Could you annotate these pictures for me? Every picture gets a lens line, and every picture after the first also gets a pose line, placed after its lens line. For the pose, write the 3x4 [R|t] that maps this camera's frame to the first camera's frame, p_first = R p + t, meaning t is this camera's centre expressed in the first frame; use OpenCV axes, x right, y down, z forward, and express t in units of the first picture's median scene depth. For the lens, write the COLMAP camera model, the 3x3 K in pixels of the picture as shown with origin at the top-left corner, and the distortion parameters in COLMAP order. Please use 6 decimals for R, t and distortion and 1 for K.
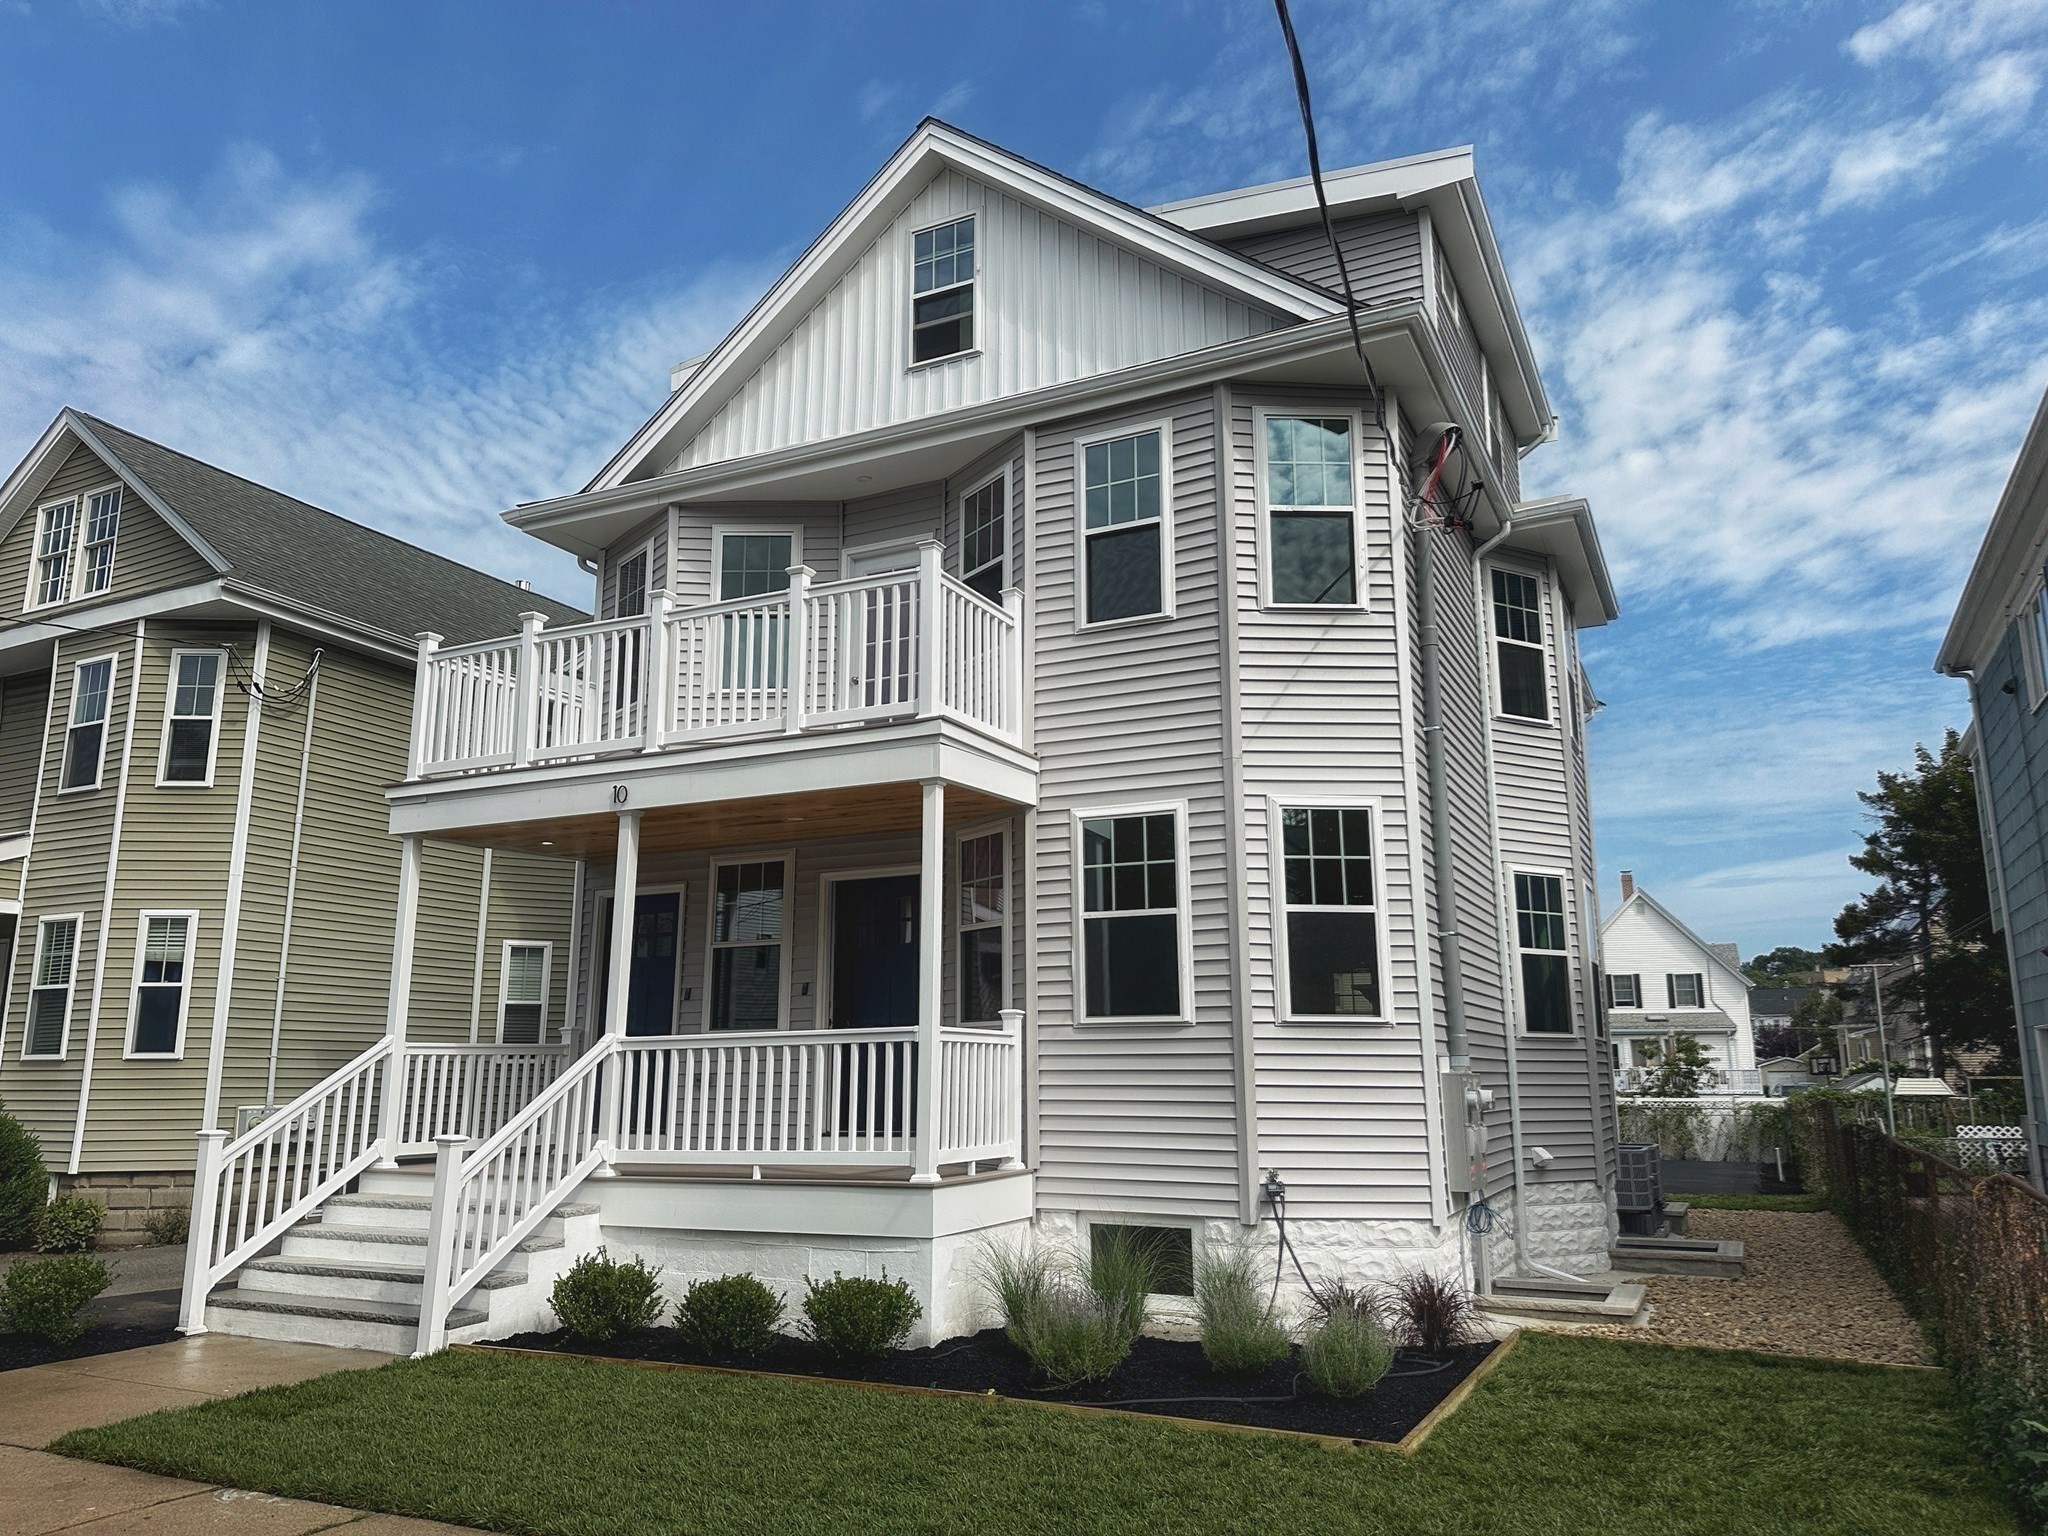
lens RADIAL K [[1458.4, 0, 990.1], [0, 1458.4, 764.6], [0, 0, 1]] dist [0.075928, -0.126867]
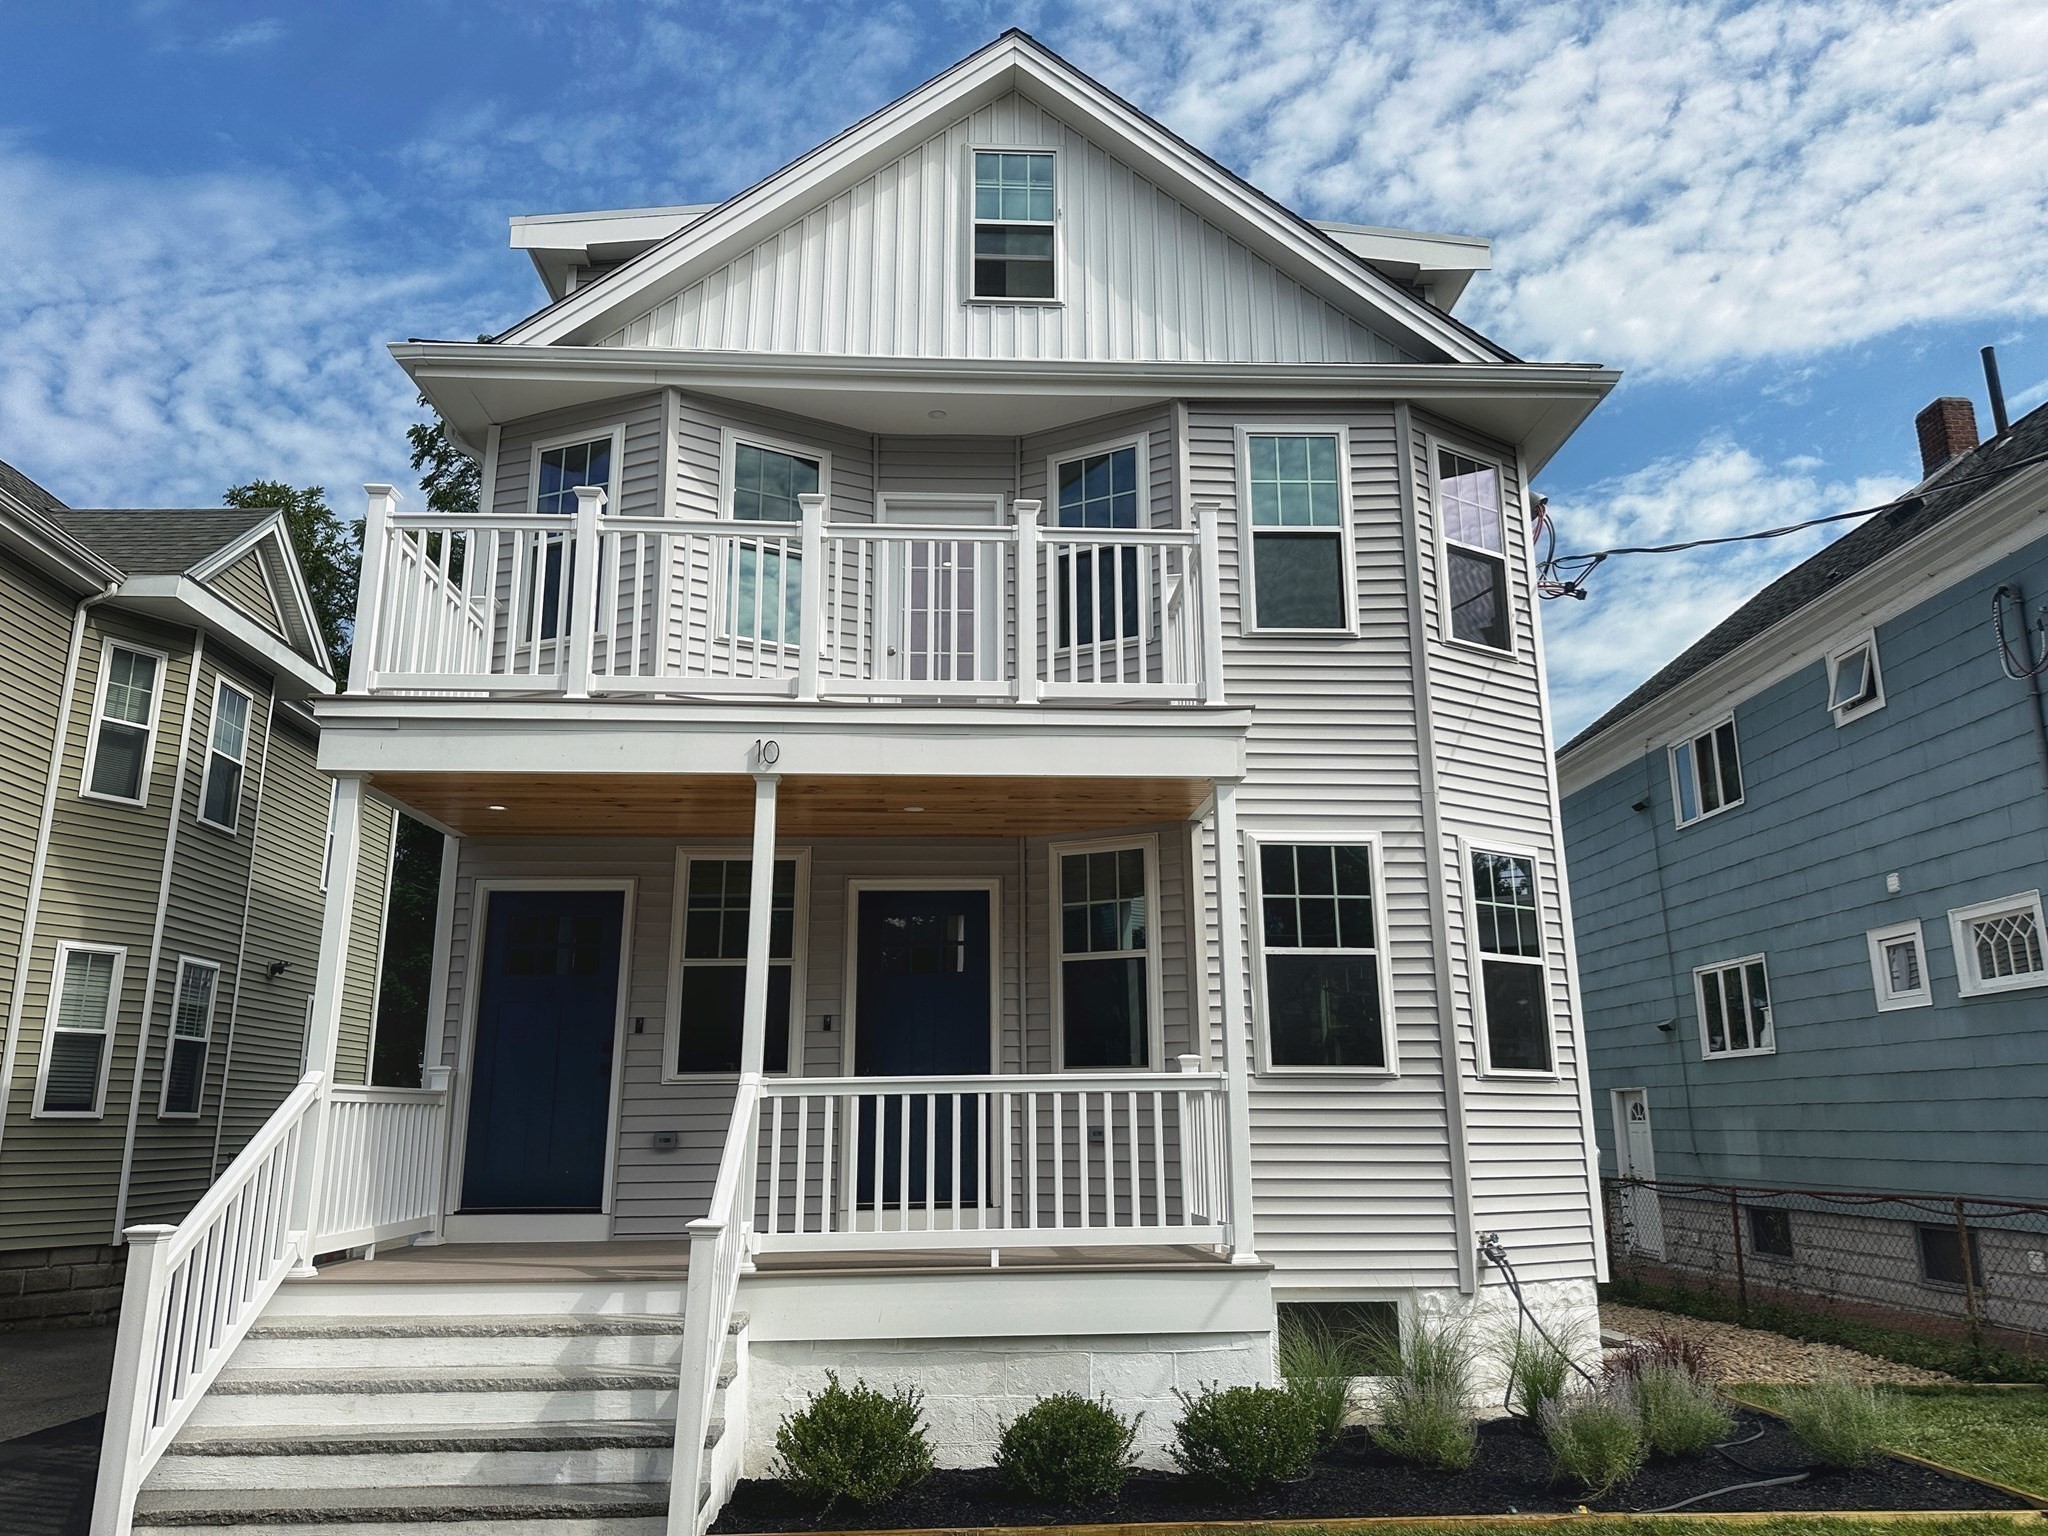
lens RADIAL K [[1462.2, 0, 1007.3], [0, 1462.2, 769.6], [0, 0, 1]] dist [0.031617, -0.045162]
pose [[0.869509, 0.117706, 0.479687, -0.495146], [-0.100715, 0.993037, -0.061110, 0.061810], [-0.483540, 0.004824, 0.875309, 0.287102]]
